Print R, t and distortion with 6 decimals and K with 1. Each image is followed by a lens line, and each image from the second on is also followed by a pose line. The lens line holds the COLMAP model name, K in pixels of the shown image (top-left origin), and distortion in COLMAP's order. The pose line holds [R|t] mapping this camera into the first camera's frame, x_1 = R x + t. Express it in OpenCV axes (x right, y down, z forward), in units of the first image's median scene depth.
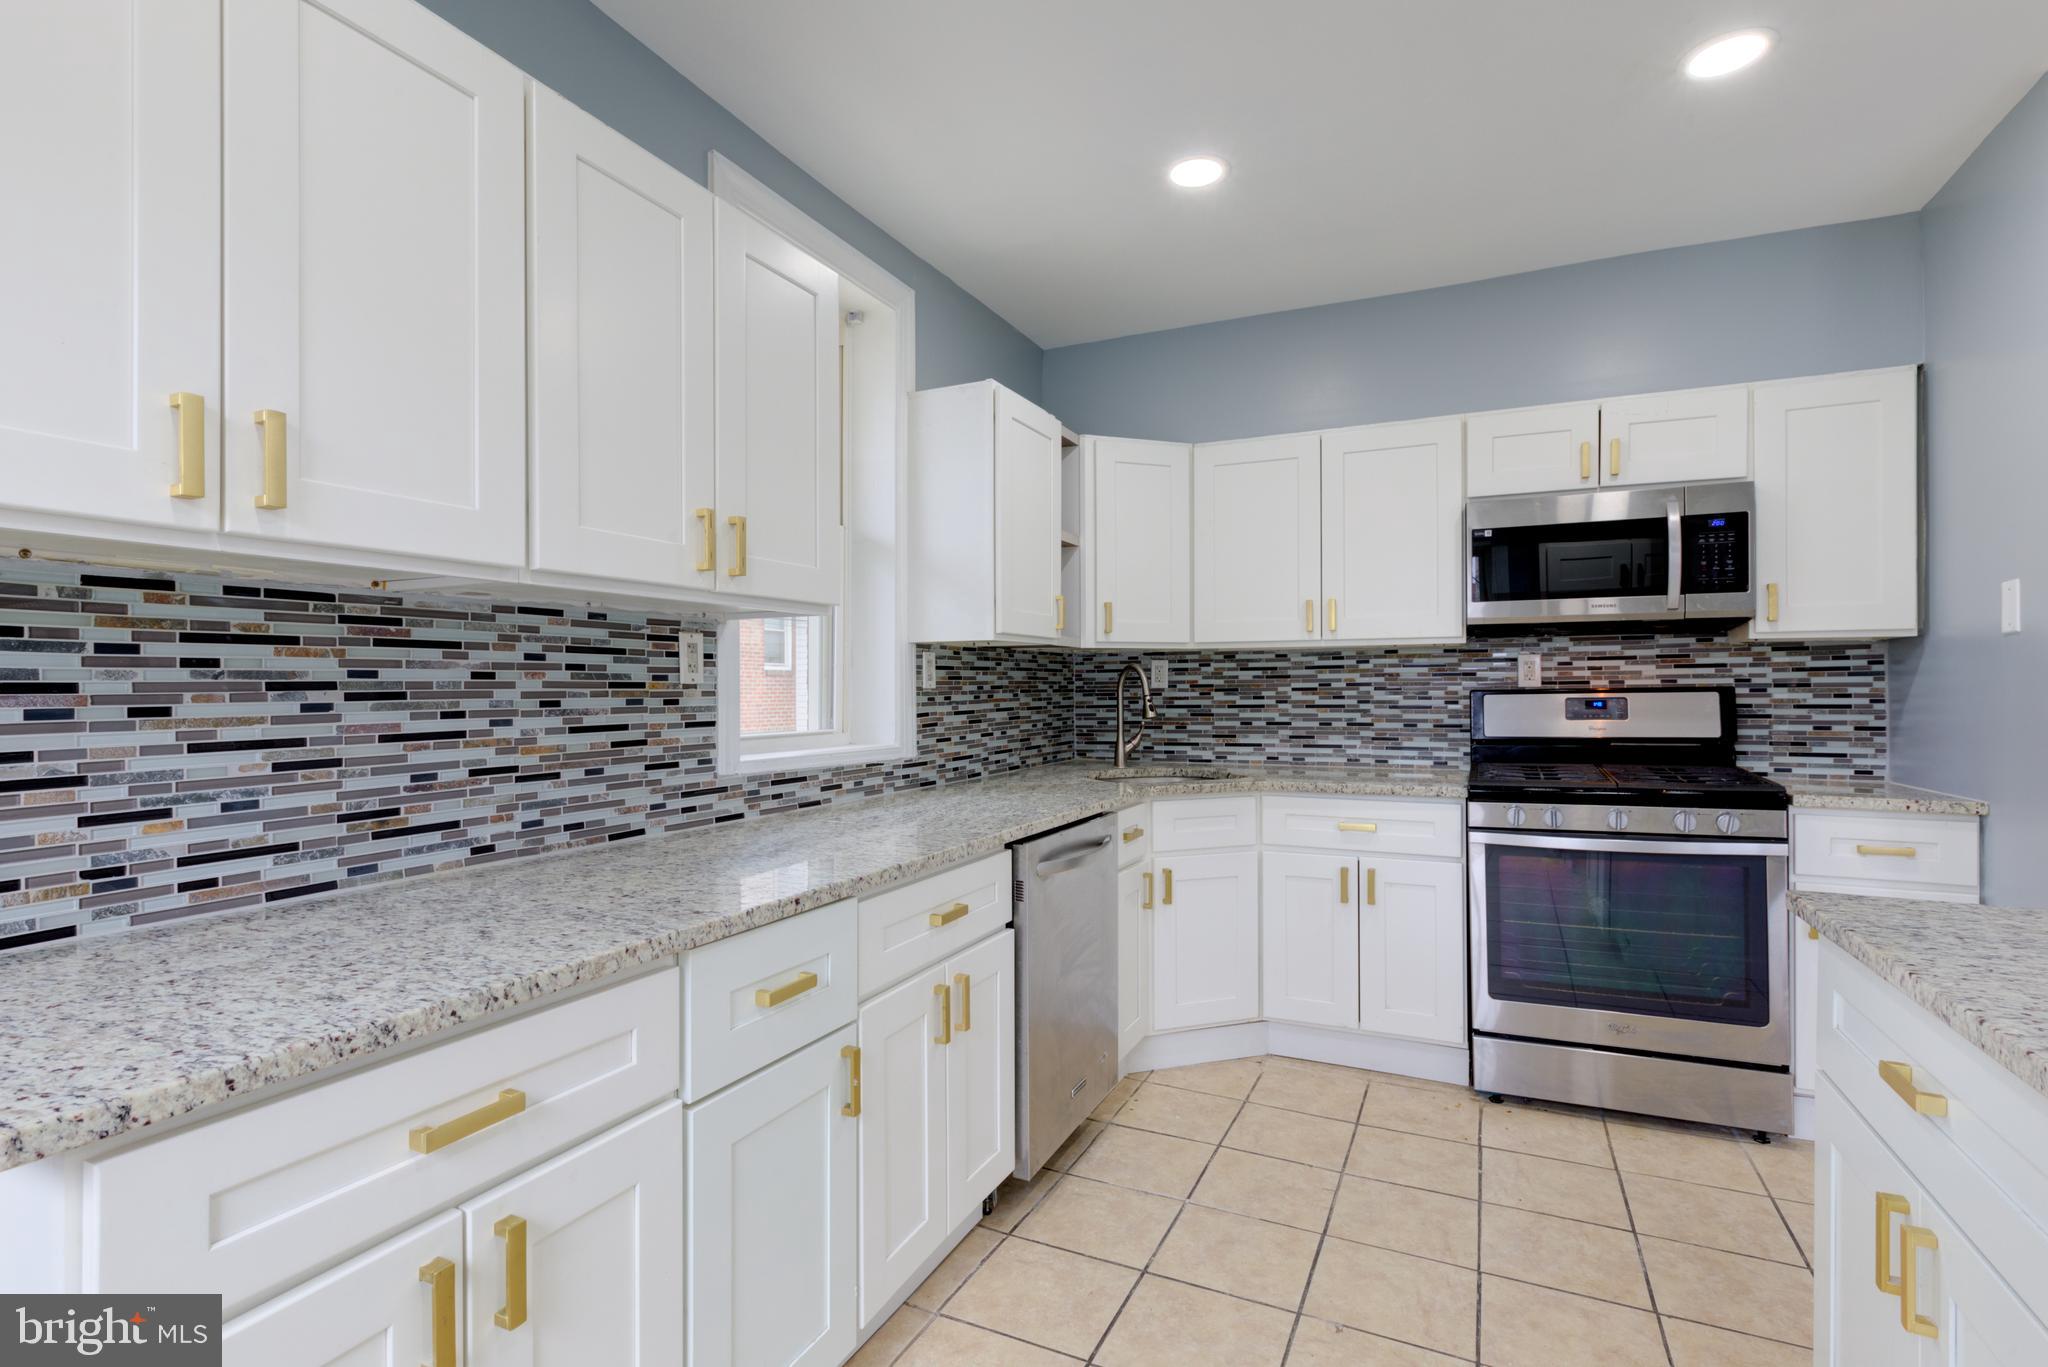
lens RADIAL K [[972.7, 0, 1024.0], [0, 972.7, 683.5], [0, 0, 1]] dist [-0.000040, 0.000859]
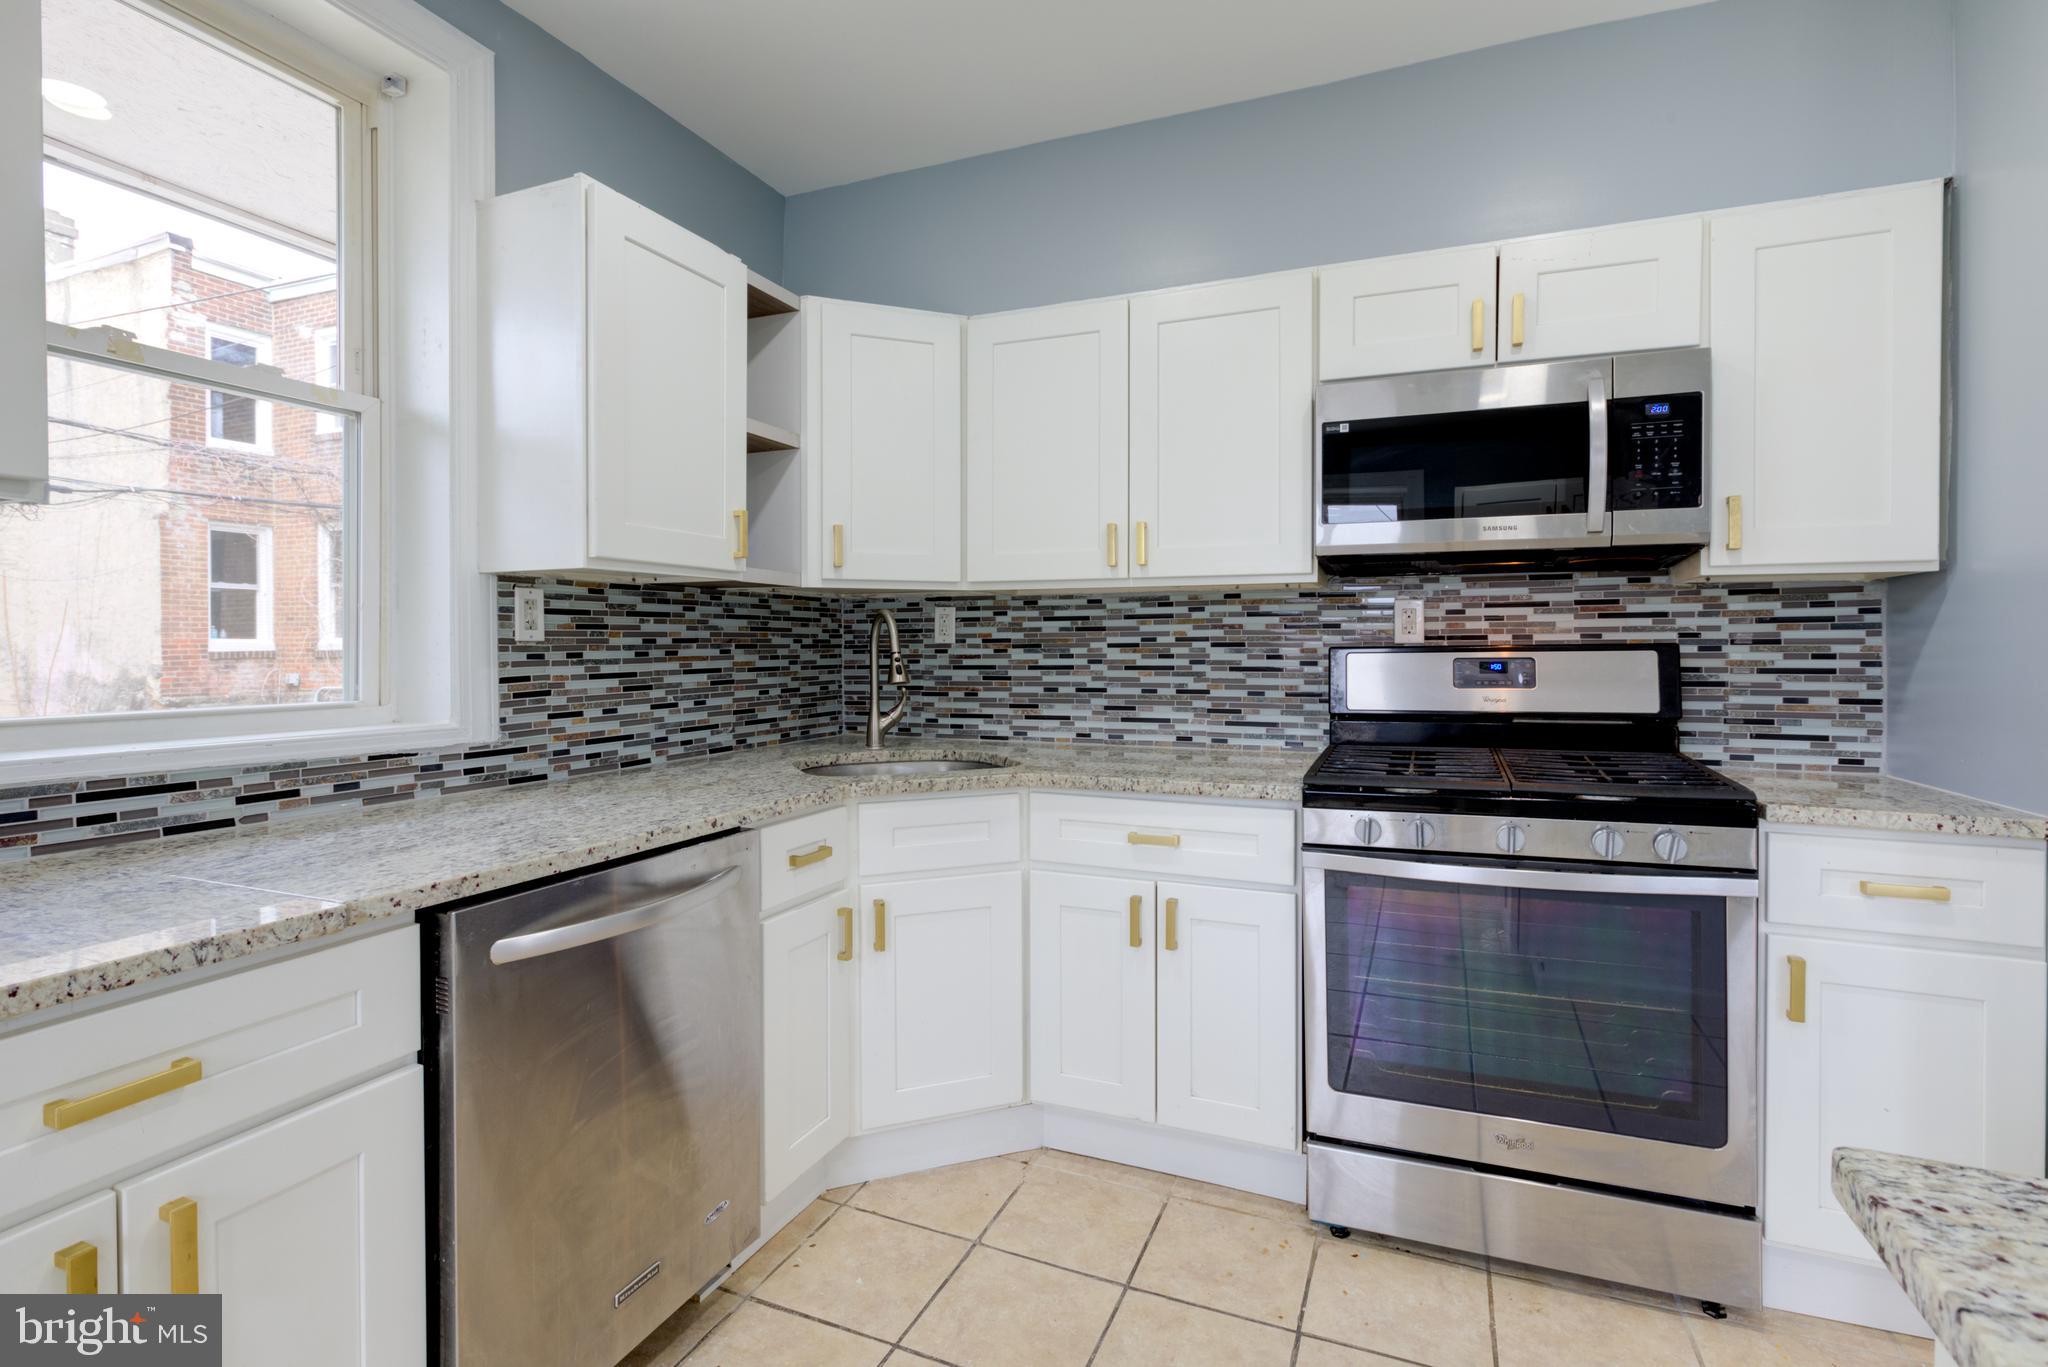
lens RADIAL K [[947.5, 0, 1011.5], [0, 947.5, 650.5], [0, 0, 1]] dist [-0.002024, 0.000935]
pose [[0.999675, 0.003811, 0.025192, 0.212181], [-0.004036, 0.999952, 0.008890, 0.004244], [-0.025157, -0.008989, 0.999643, 0.302541]]
